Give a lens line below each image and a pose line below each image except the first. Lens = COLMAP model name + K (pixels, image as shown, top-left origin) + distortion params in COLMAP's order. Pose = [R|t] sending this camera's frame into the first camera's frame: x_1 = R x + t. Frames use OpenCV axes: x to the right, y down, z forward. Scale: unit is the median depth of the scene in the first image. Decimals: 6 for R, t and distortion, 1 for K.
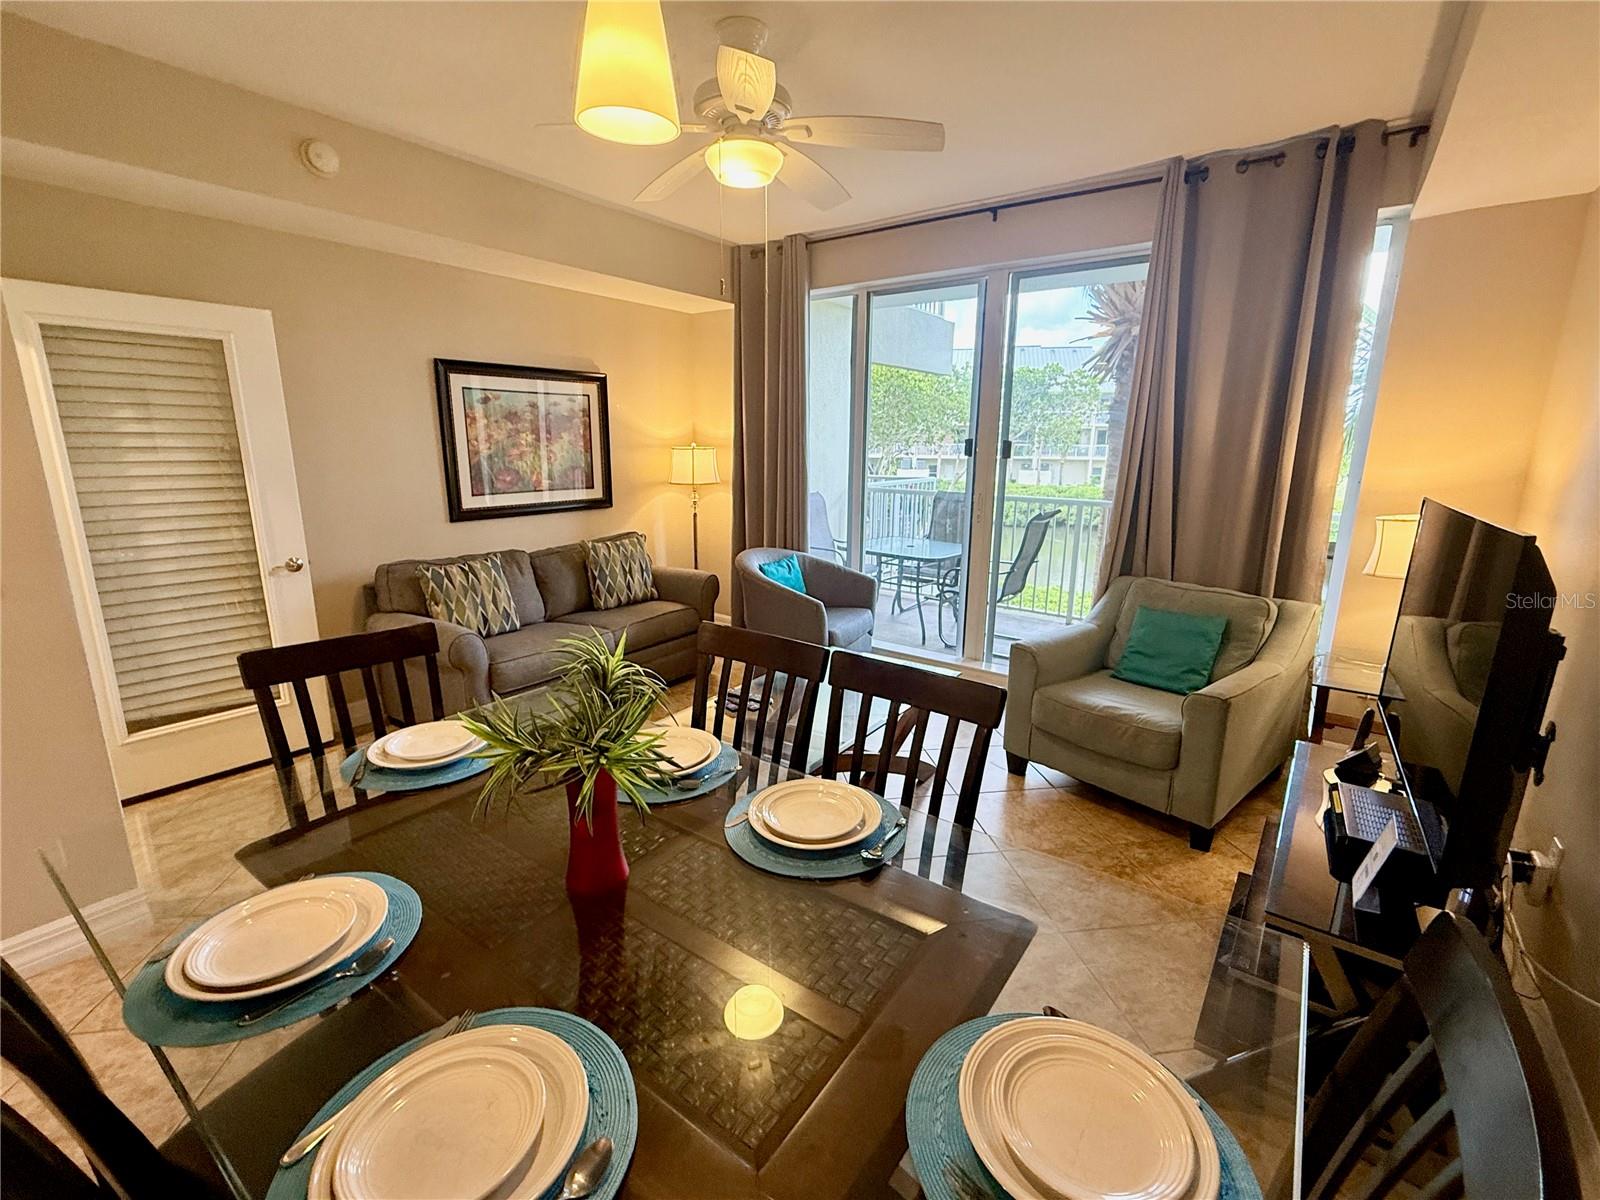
lens RADIAL K [[705.7, 0, 803.3], [0, 705.7, 601.8], [0, 0, 1]] dist [-0.000334, 0.000535]
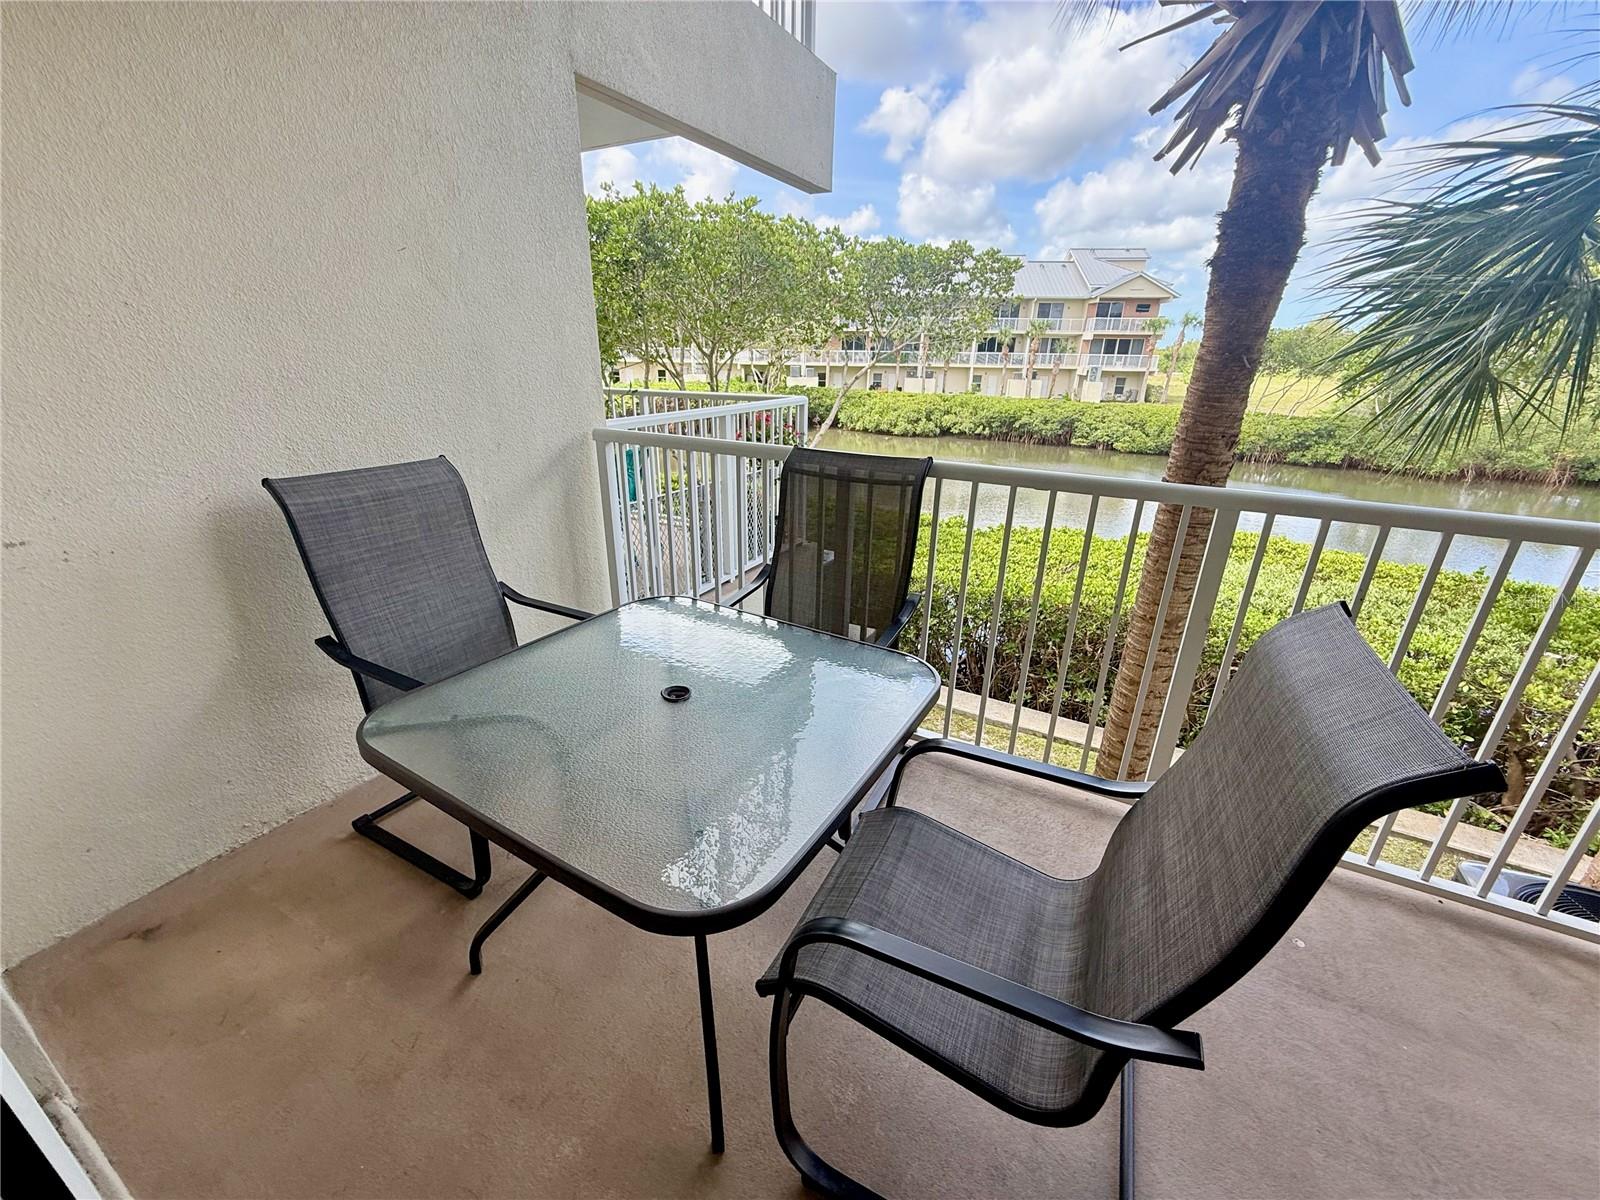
lens RADIAL K [[637.6, 0, 799.1], [0, 637.6, 601.5], [0, 0, 1]] dist [0.000892, 0.000408]
pose [[0.989912, -0.049544, 0.132738, 0.244739], [0.028773, 0.987644, 0.154052, -0.217901], [-0.138730, -0.148679, 0.979106, 1.111119]]
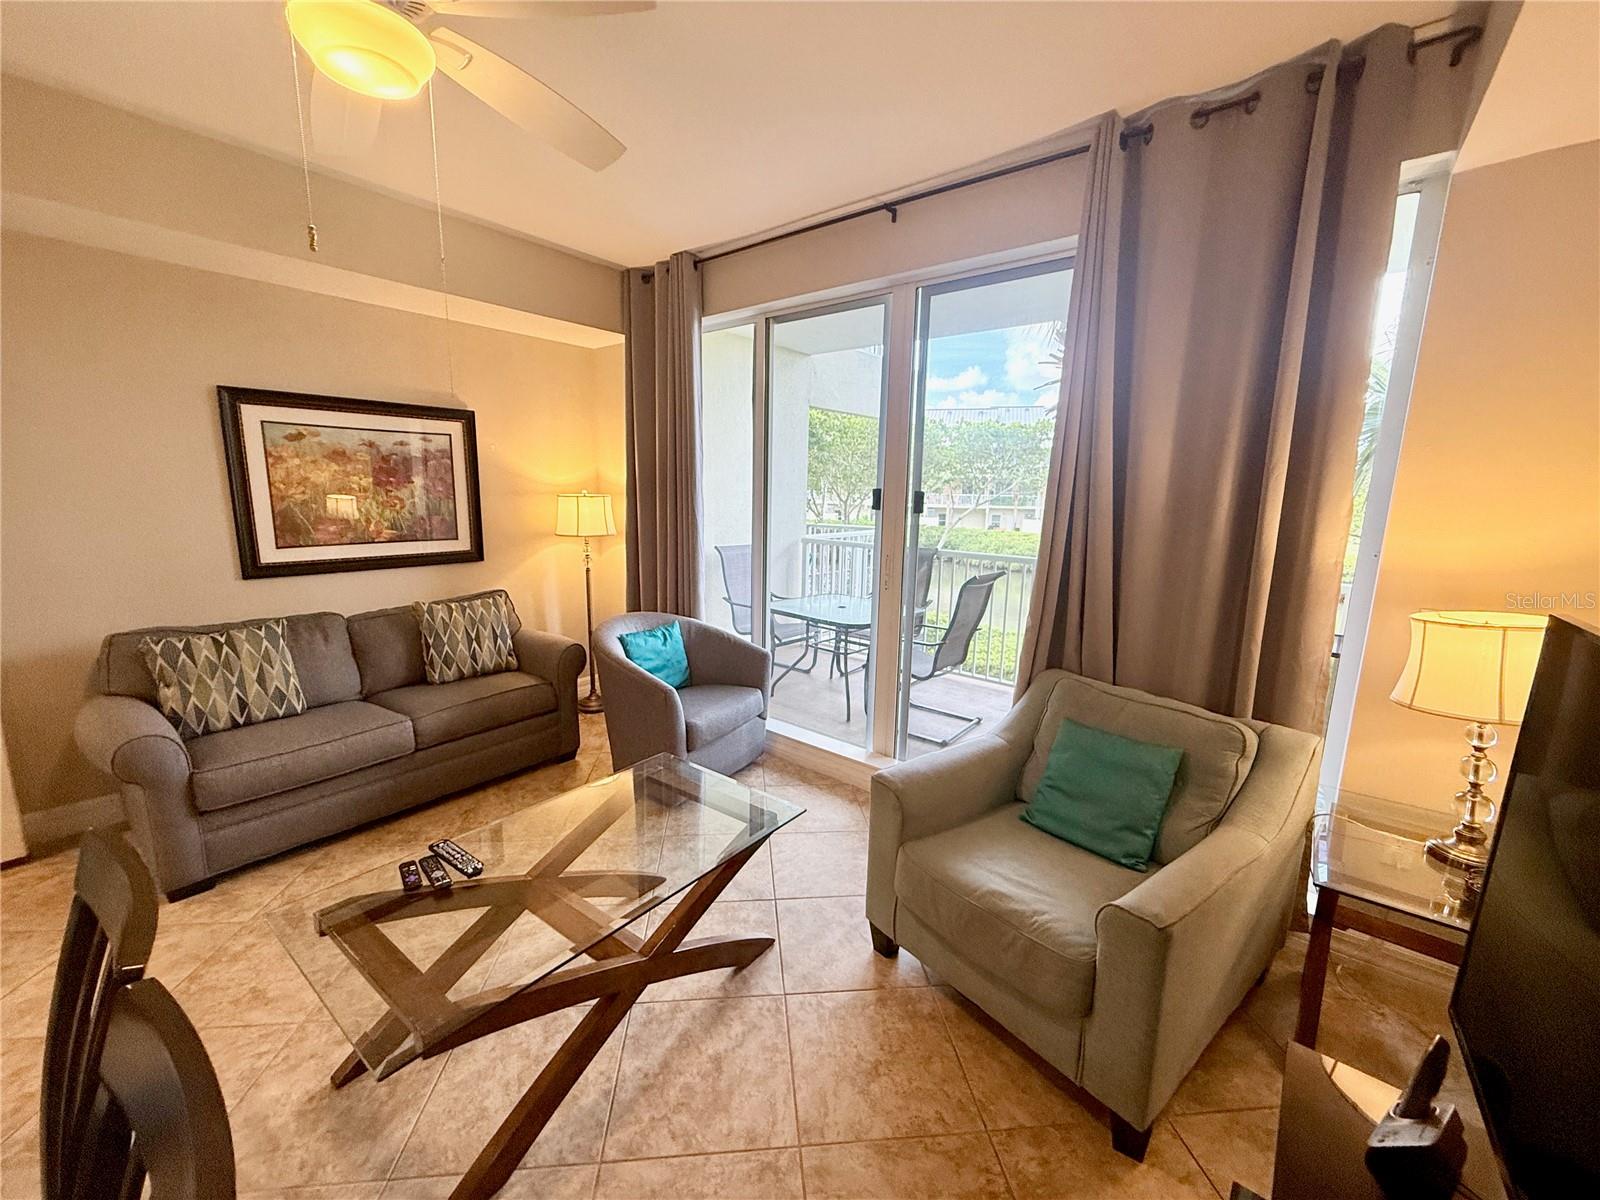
lens RADIAL K [[637.6, 0, 799.1], [0, 637.6, 601.5], [0, 0, 1]] dist [0.000892, 0.000408]
pose [[0.998659, 0.020895, -0.047376, 0.197435], [-0.023284, 0.998455, -0.050446, -0.063855], [0.046249, 0.051481, 0.997602, 0.275532]]
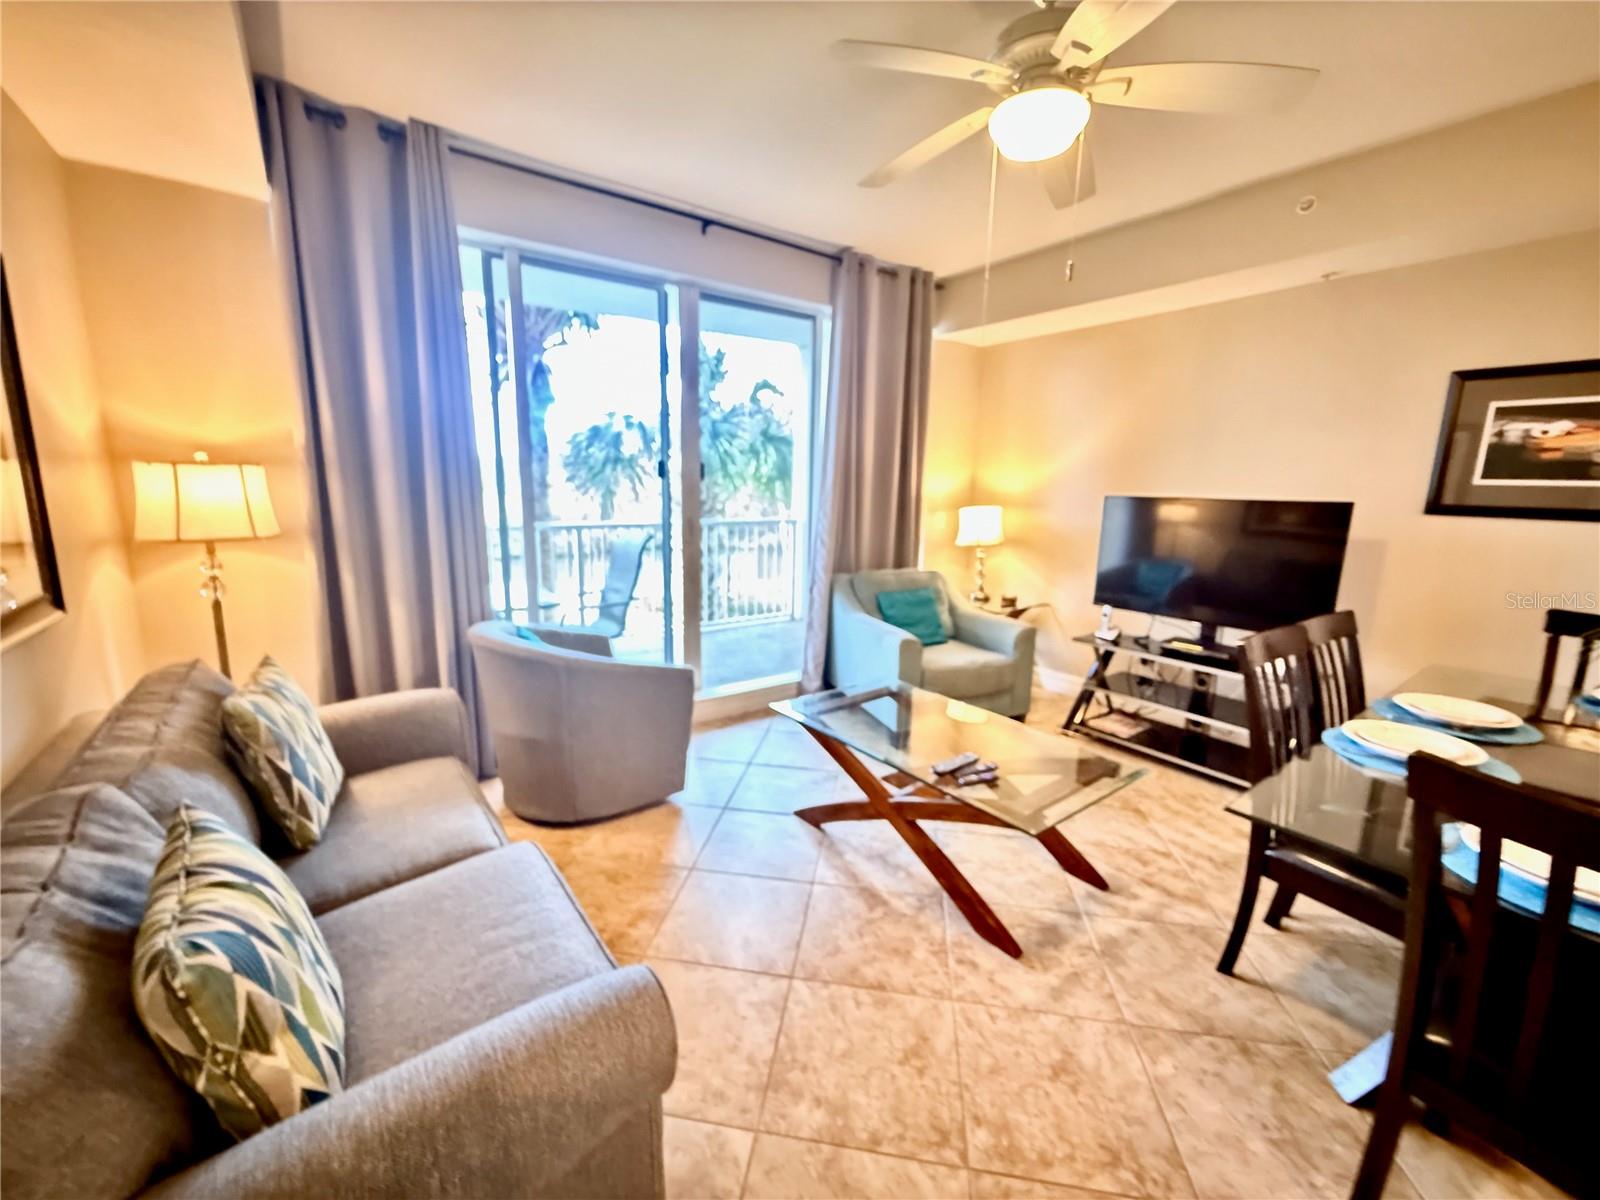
lens RADIAL K [[637.6, 0, 799.1], [0, 637.6, 601.5], [0, 0, 1]] dist [0.000892, 0.000408]
pose [[0.309591, -0.179960, 0.933685, -0.569579], [0.198779, 0.972481, 0.121527, -0.127210], [-0.929860, 0.147973, 0.336844, 0.635167]]
